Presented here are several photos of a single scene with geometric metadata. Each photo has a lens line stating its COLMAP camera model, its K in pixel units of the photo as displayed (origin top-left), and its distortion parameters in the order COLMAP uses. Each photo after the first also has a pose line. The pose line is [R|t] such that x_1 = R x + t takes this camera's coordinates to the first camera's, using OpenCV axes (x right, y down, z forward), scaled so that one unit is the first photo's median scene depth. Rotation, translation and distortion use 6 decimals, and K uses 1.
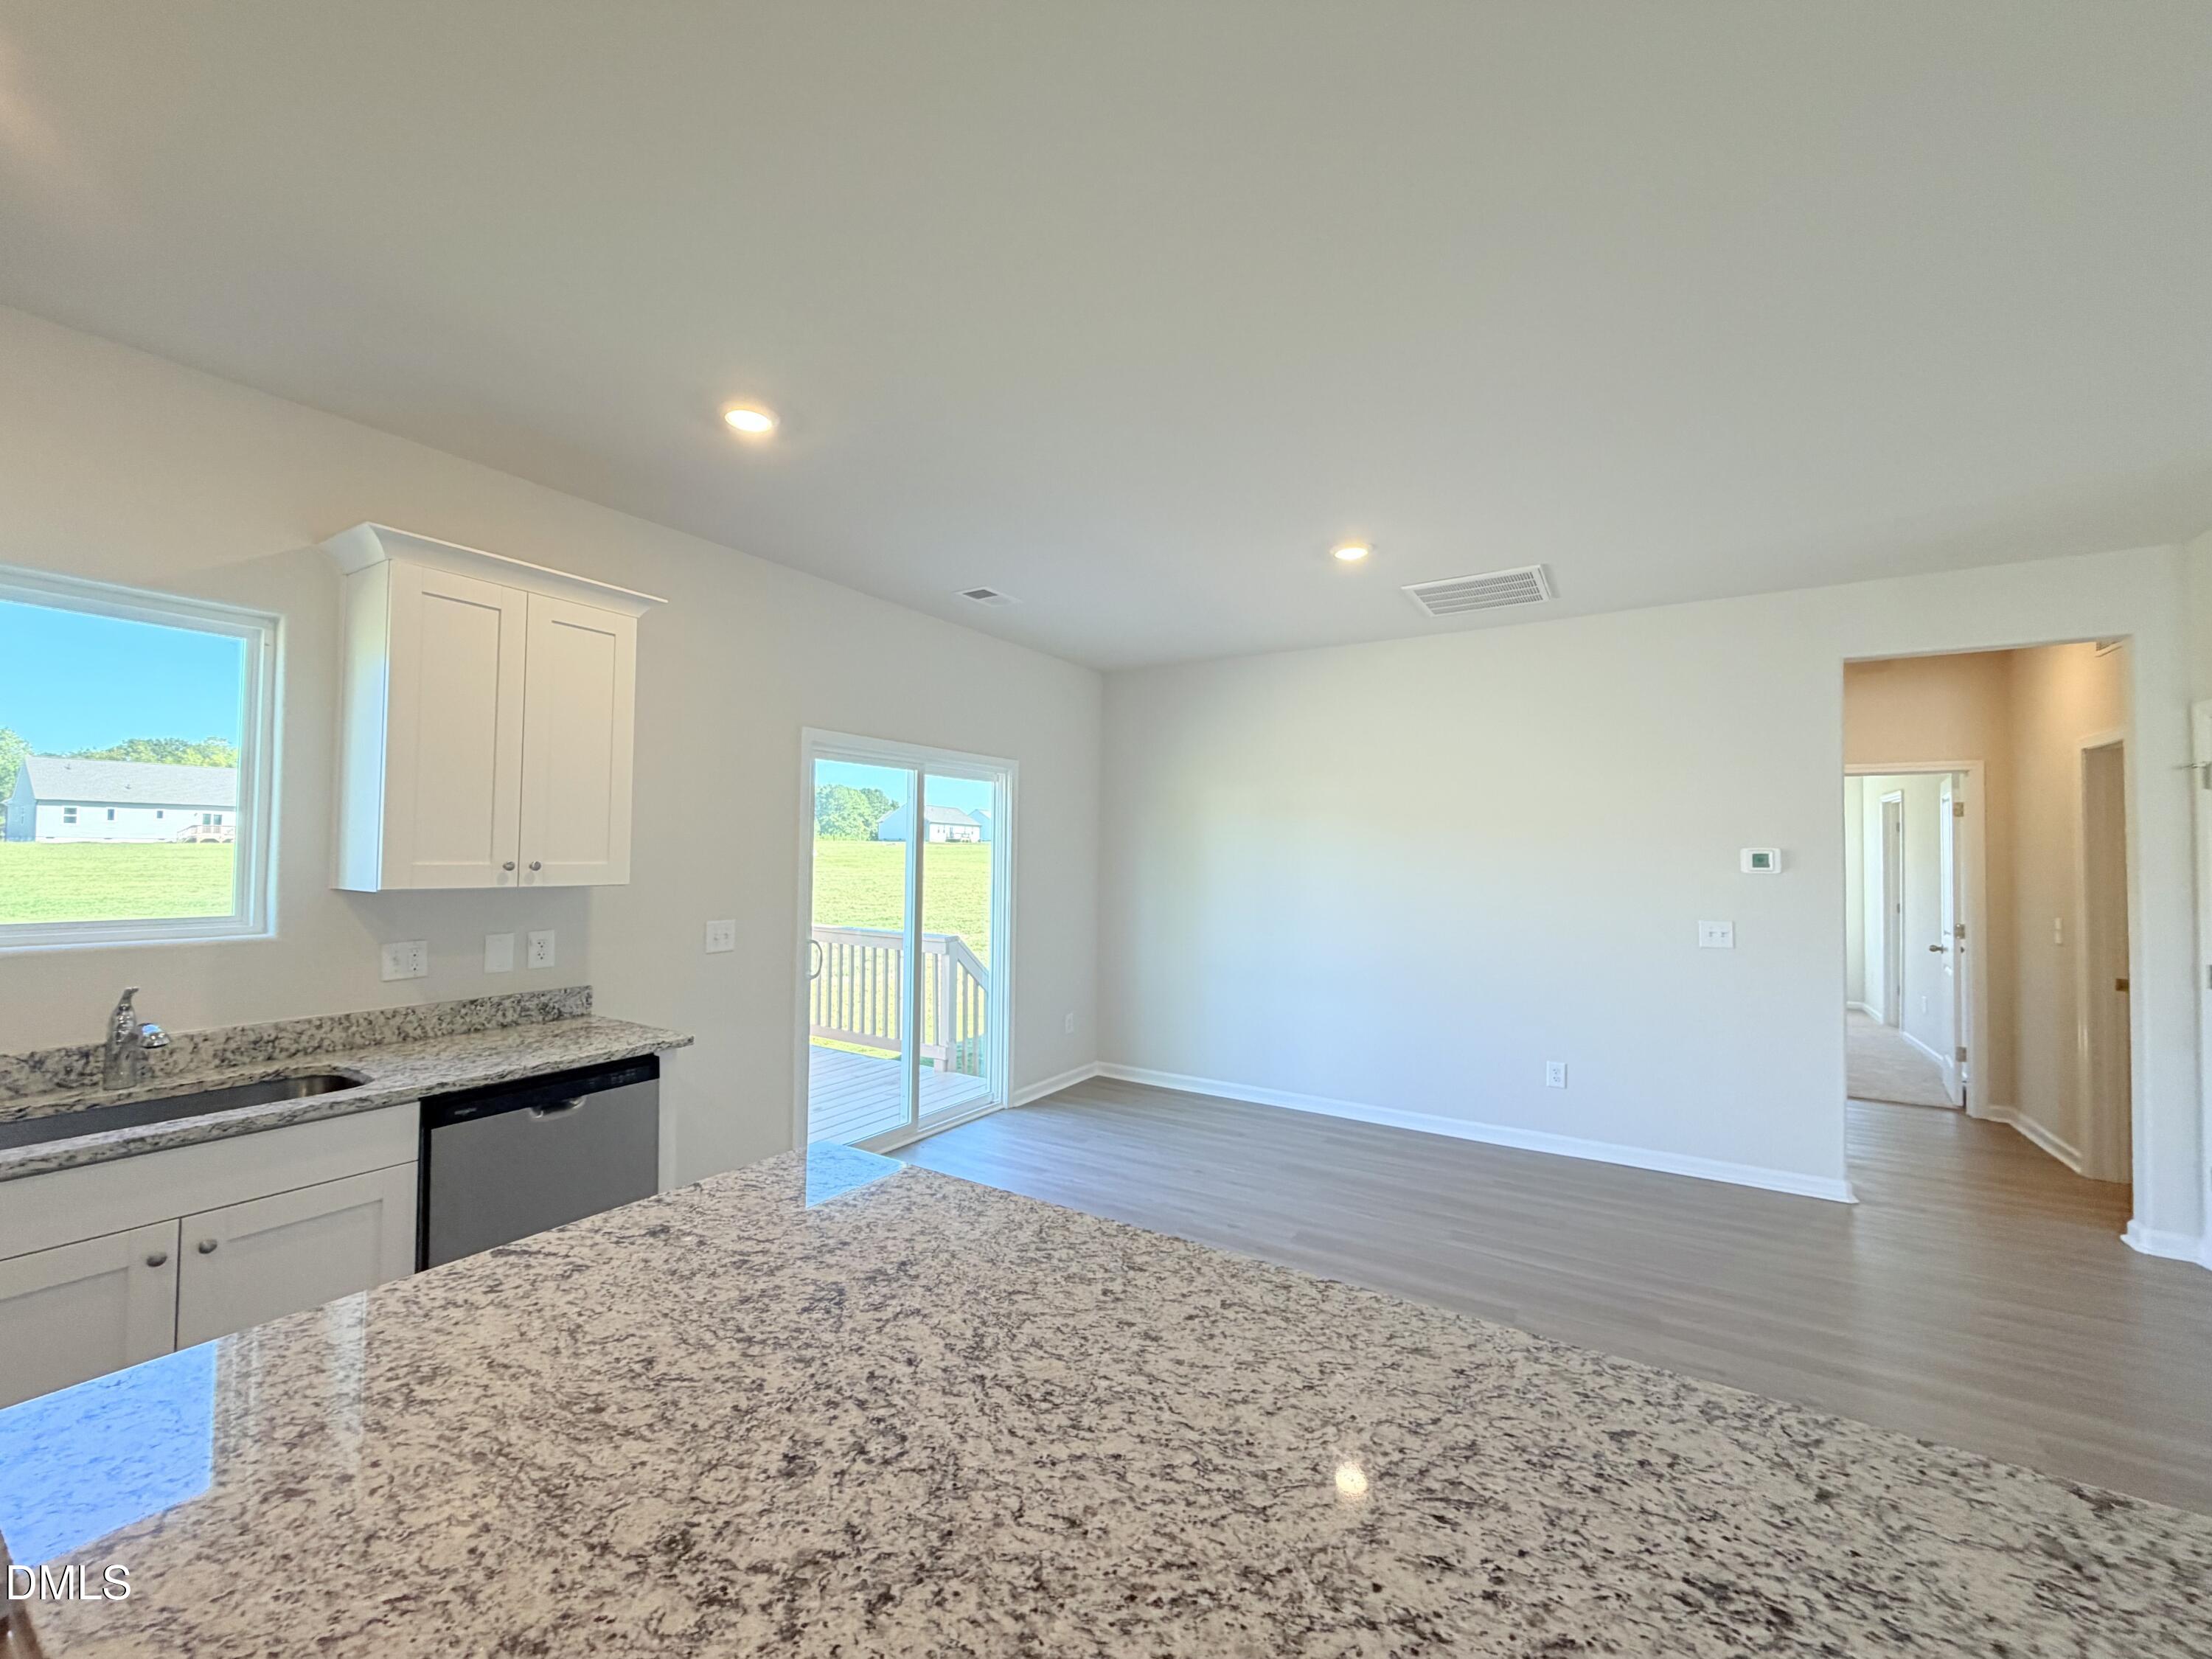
lens RADIAL K [[878.9, 0, 1096.1], [0, 878.9, 832.0], [0, 0, 1]] dist [-0.000082, -0.000025]
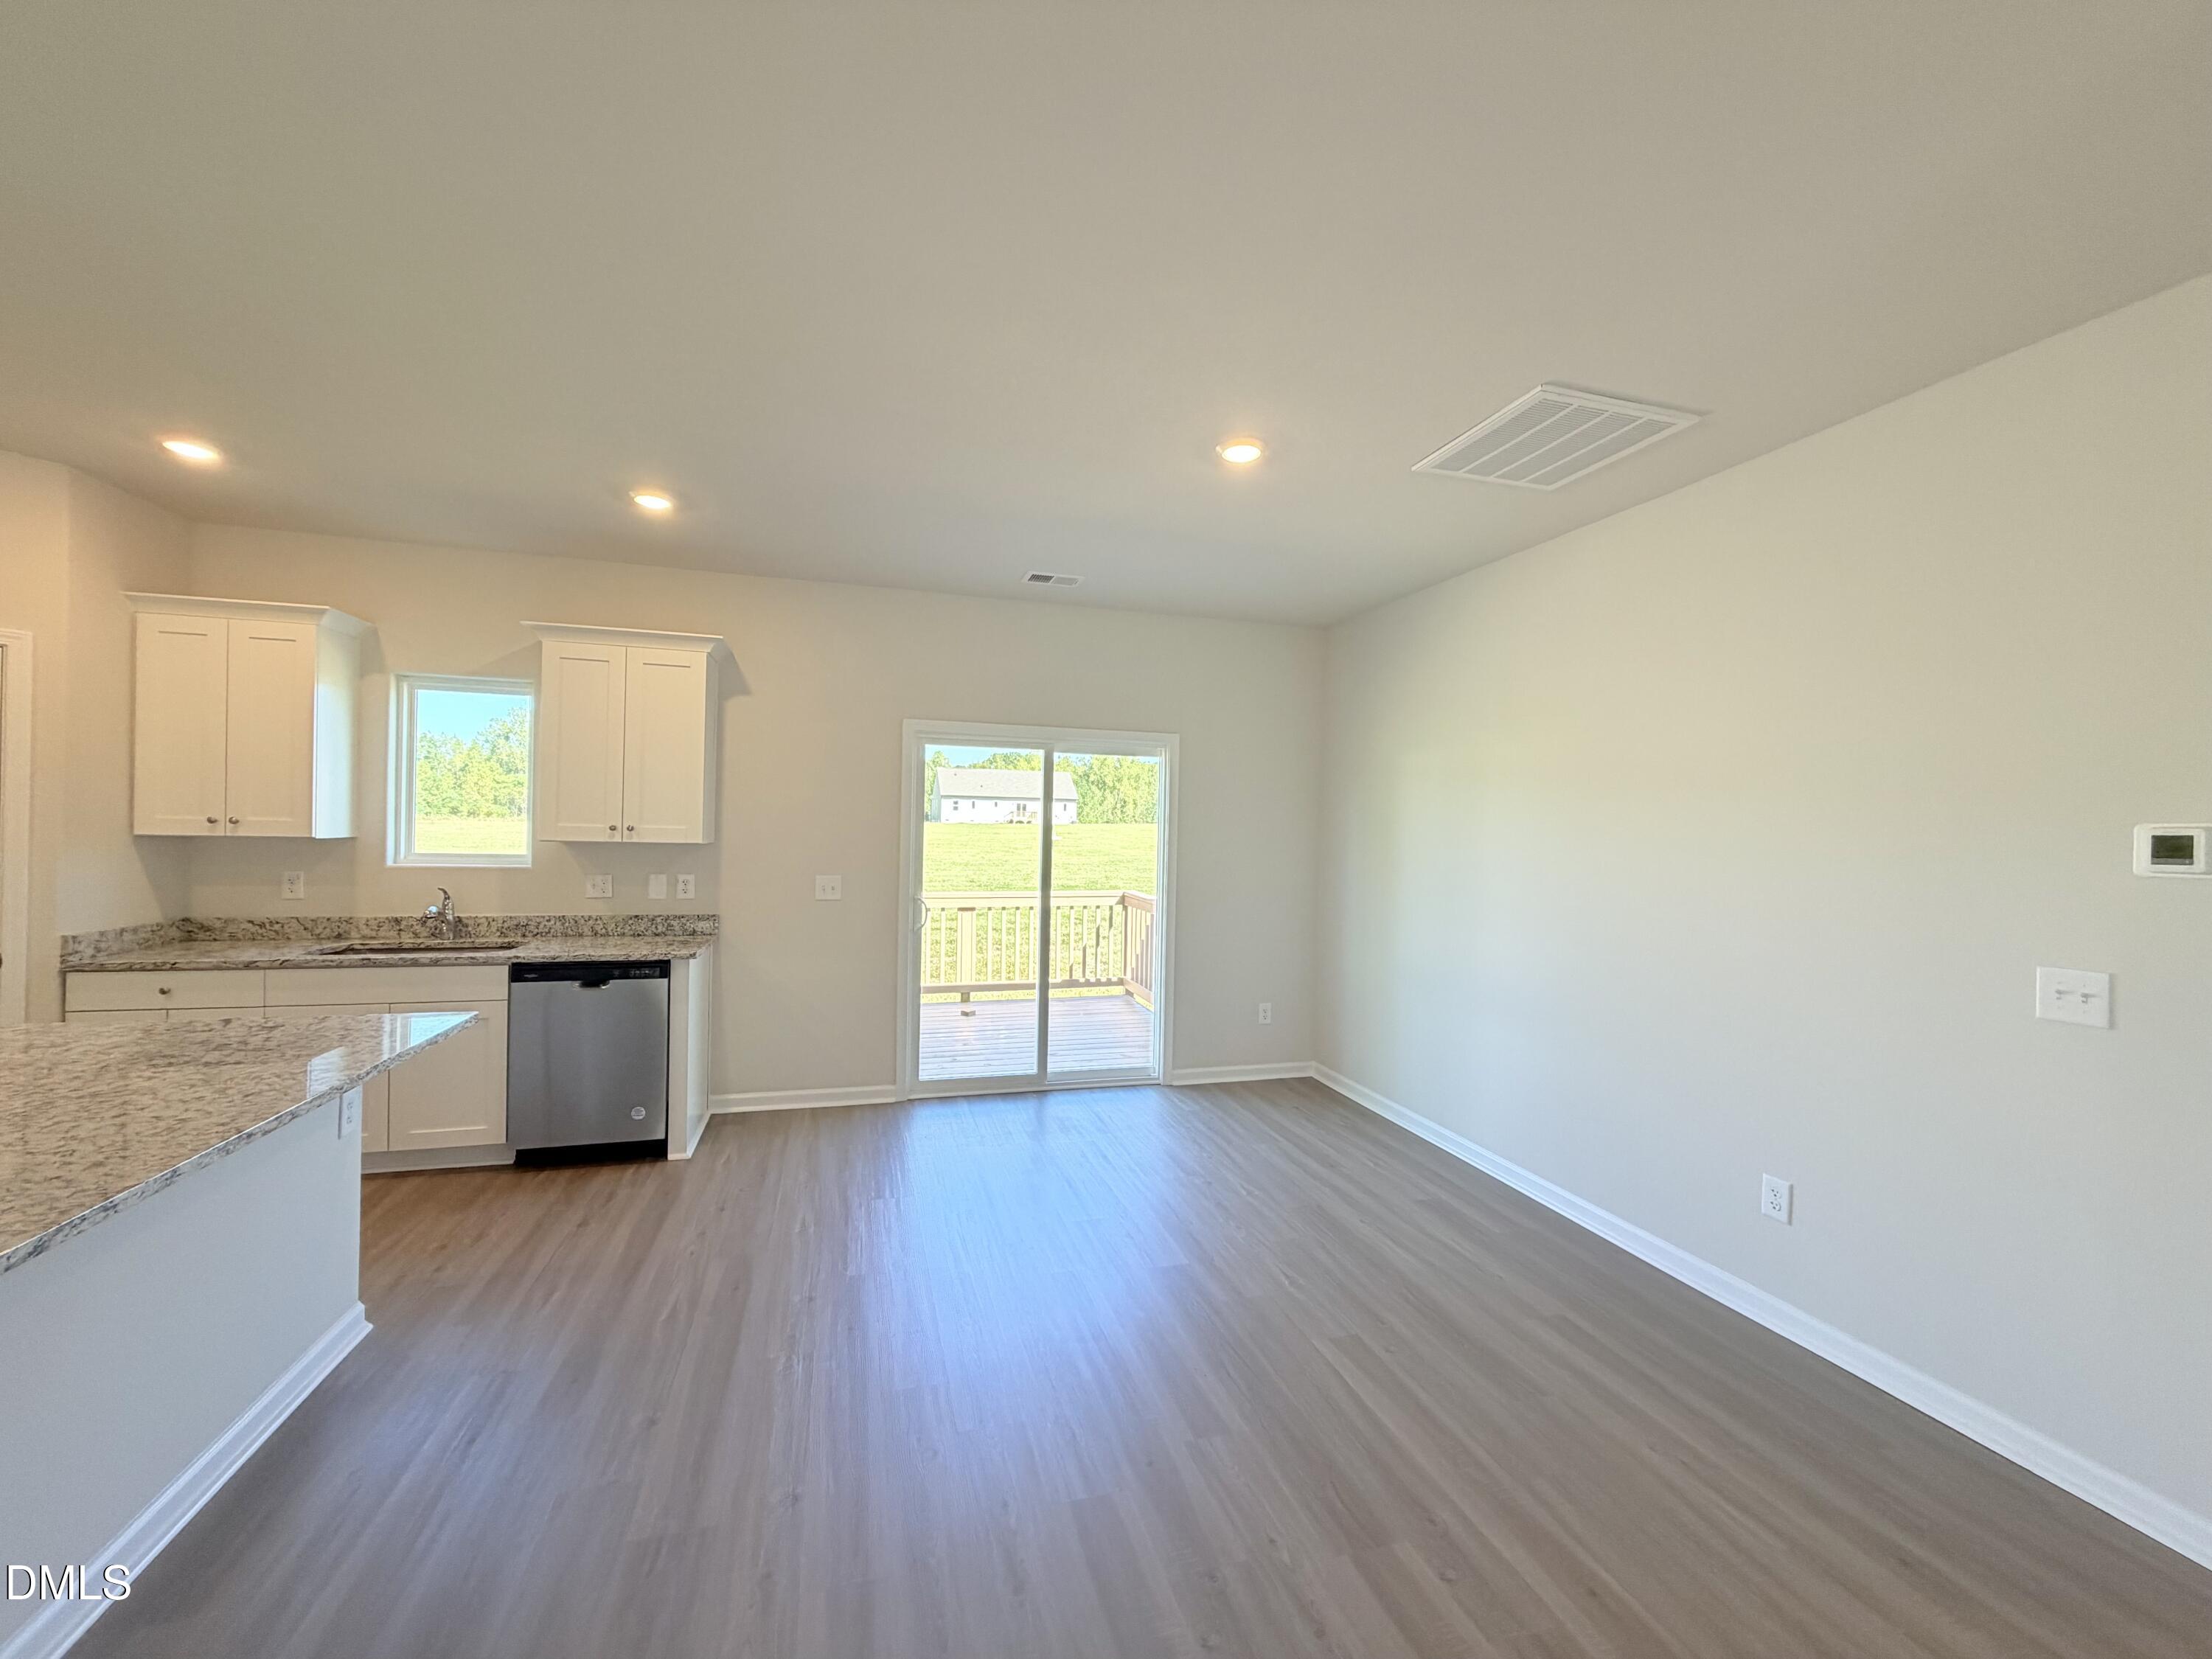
lens RADIAL K [[879.3, 0, 1095.7], [0, 879.3, 824.0], [0, 0, 1]] dist [-0.001307, -0.000202]
pose [[0.747854, 0.004166, -0.663850, 0.733646], [0.002266, 0.999958, 0.008828, 0.015292], [0.663860, -0.008106, 0.747813, 0.305923]]
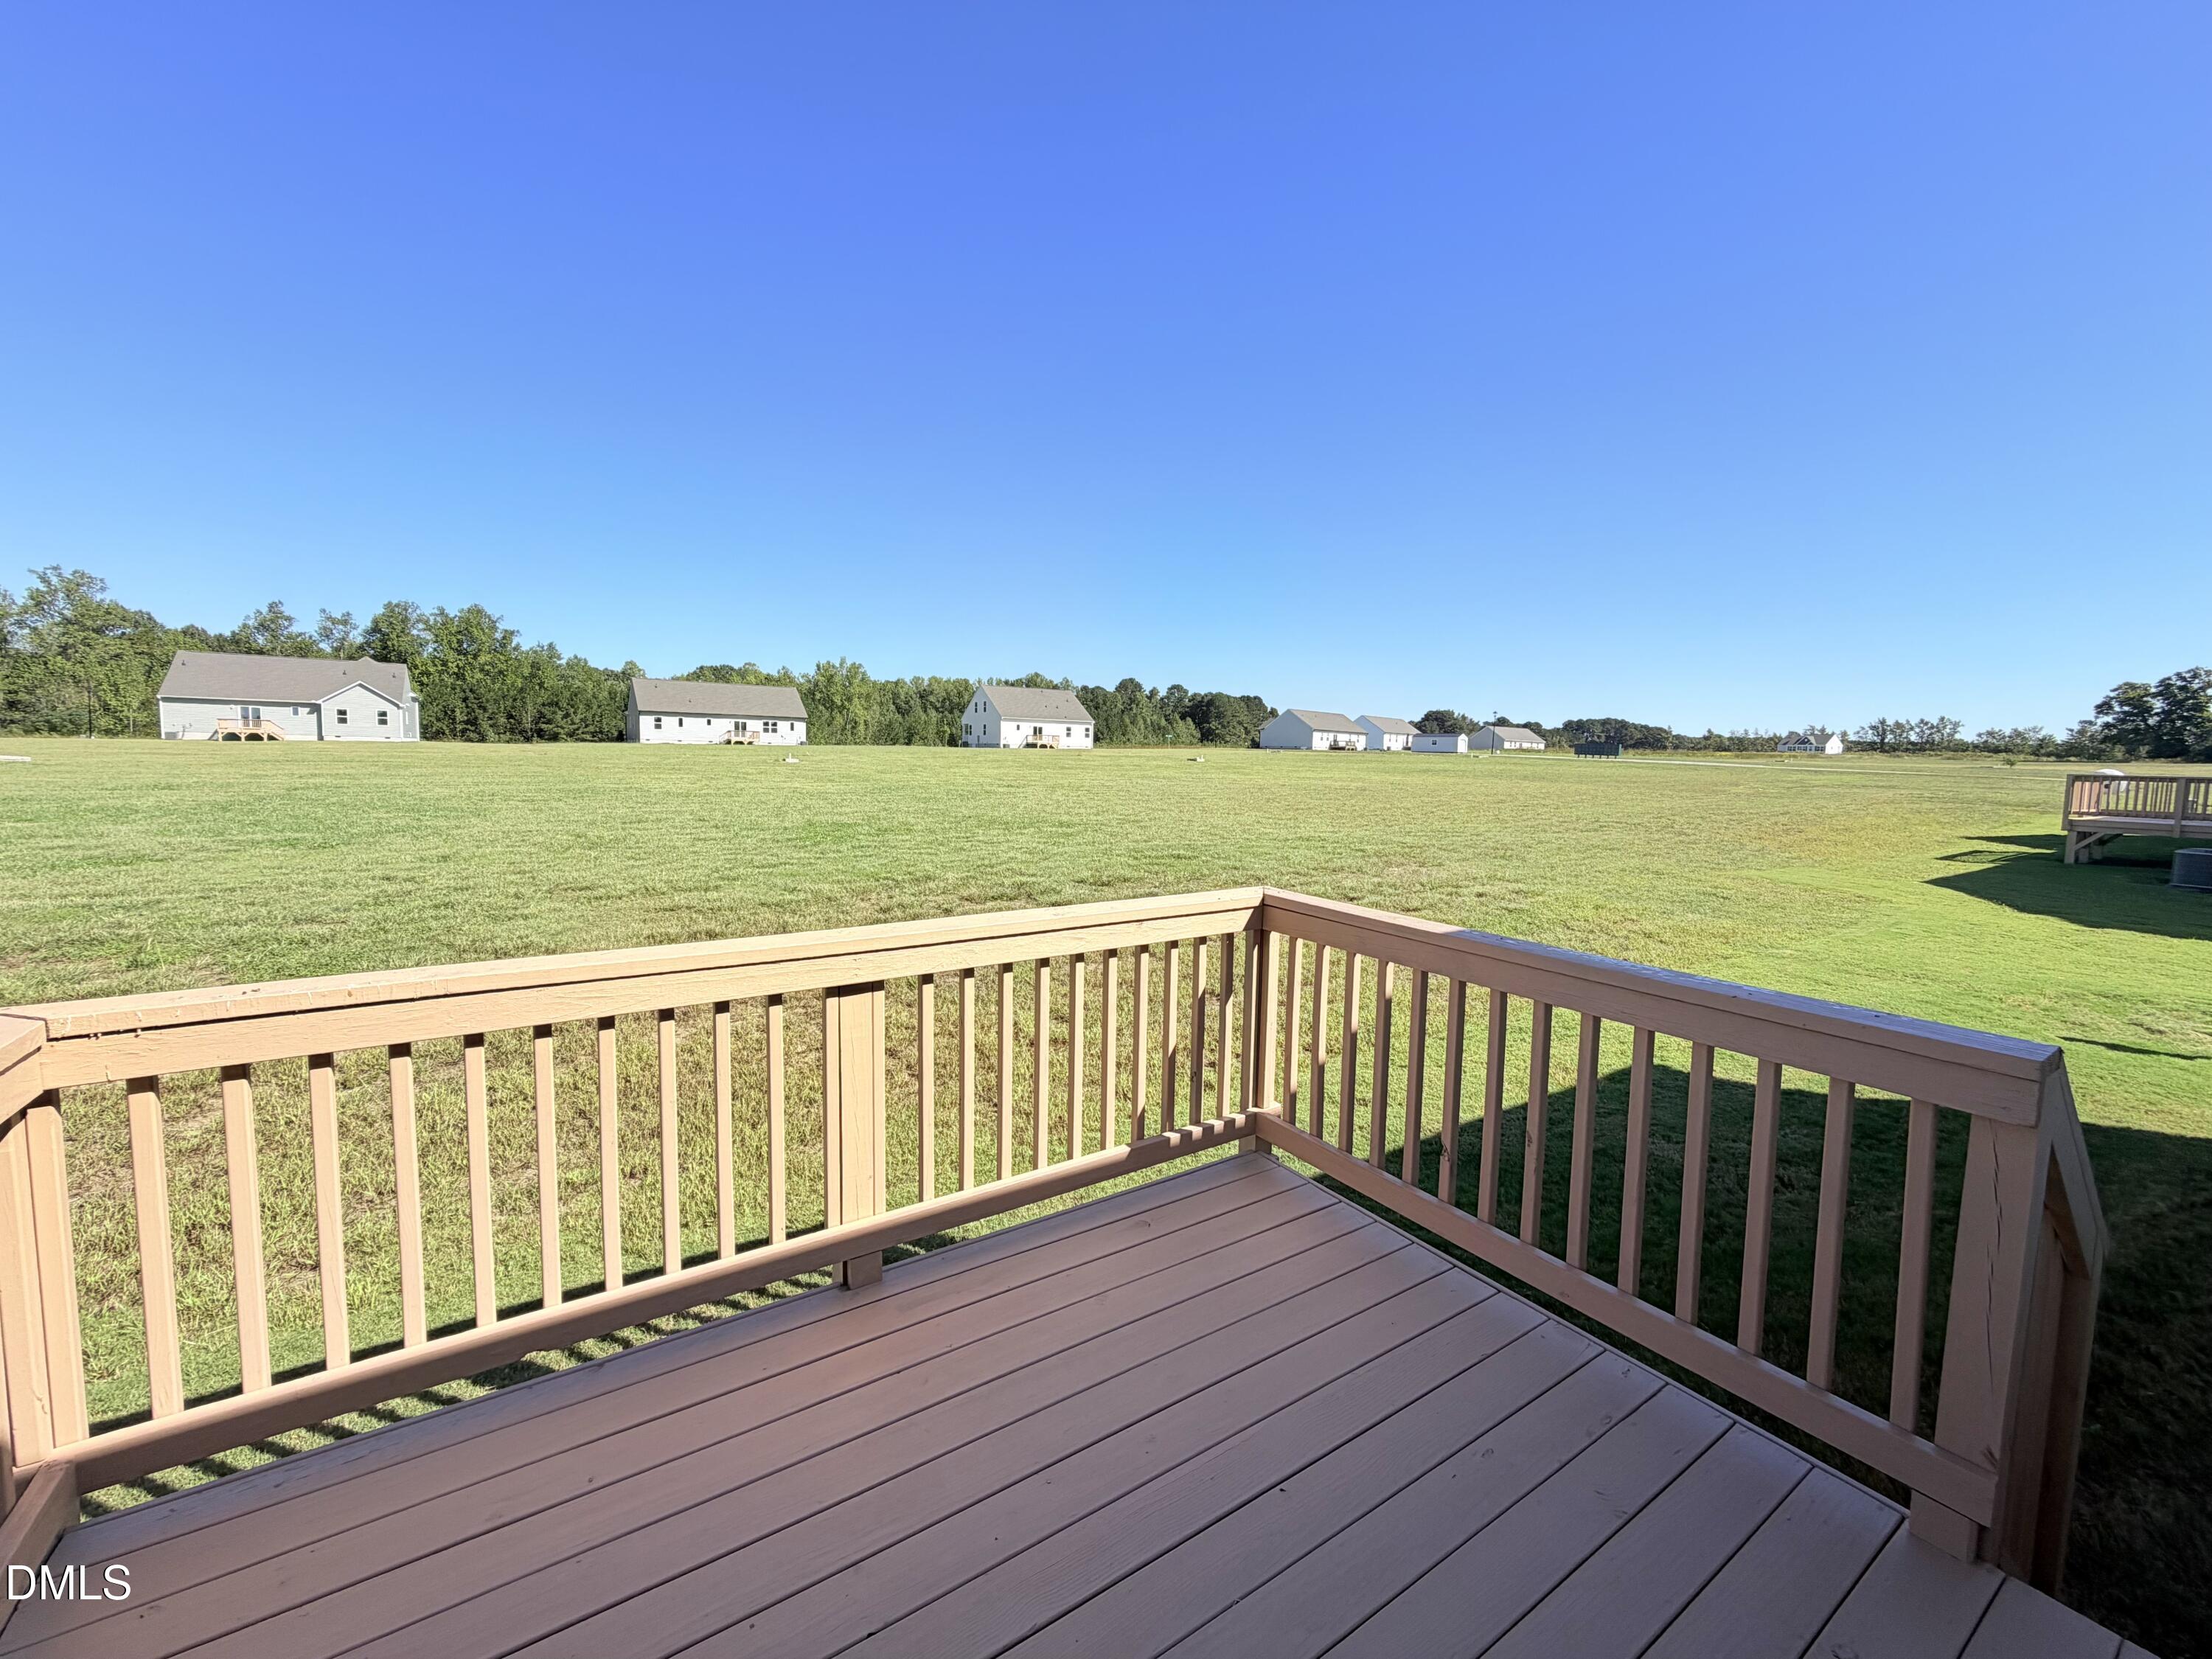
lens RADIAL K [[878.9, 0, 1096.1], [0, 878.9, 832.0], [0, 0, 1]] dist [-0.000082, -0.000025]
pose [[0.912705, 0.047221, -0.405882, -0.560188], [-0.004854, 0.994483, 0.104786, 0.054054], [0.408591, -0.093668, 0.907898, 1.225792]]
